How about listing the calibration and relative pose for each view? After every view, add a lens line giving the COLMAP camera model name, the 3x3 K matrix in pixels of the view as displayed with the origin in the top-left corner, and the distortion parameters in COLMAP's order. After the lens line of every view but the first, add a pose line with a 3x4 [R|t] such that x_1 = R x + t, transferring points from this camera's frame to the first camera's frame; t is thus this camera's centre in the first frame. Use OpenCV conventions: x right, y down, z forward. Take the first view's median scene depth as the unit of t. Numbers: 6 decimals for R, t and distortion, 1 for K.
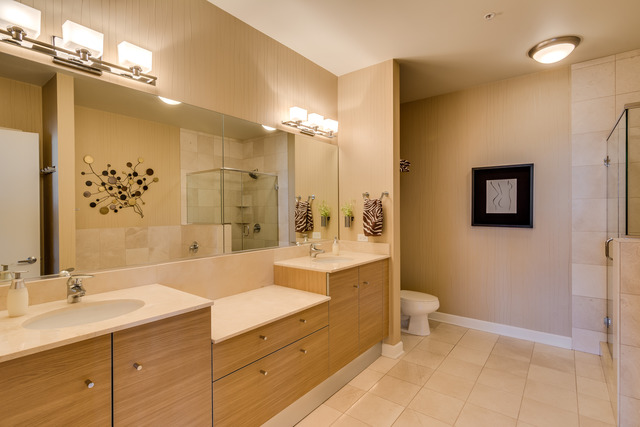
lens RADIAL K [[313.4, 0, 320.7], [0, 313.4, 212.4], [0, 0, 1]] dist [-0.000572, -0.000069]
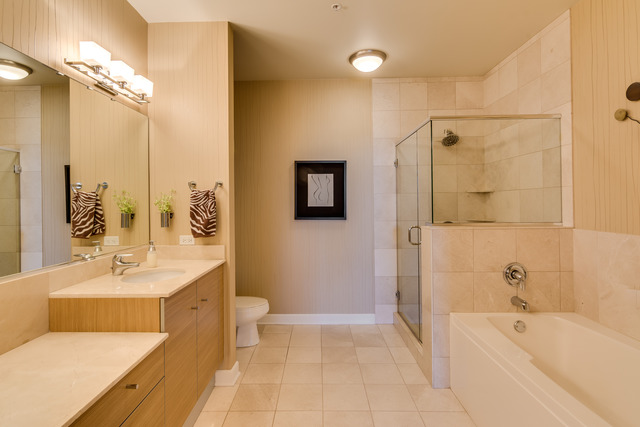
lens RADIAL K [[325.5, 0, 317.9], [0, 325.5, 200.6], [0, 0, 1]] dist [0.002075, 0.000139]
pose [[0.796912, 0.001496, 0.604093, -0.095607], [0.008455, 0.999871, -0.013630, -0.002318], [-0.604036, 0.015970, 0.796797, 0.169730]]
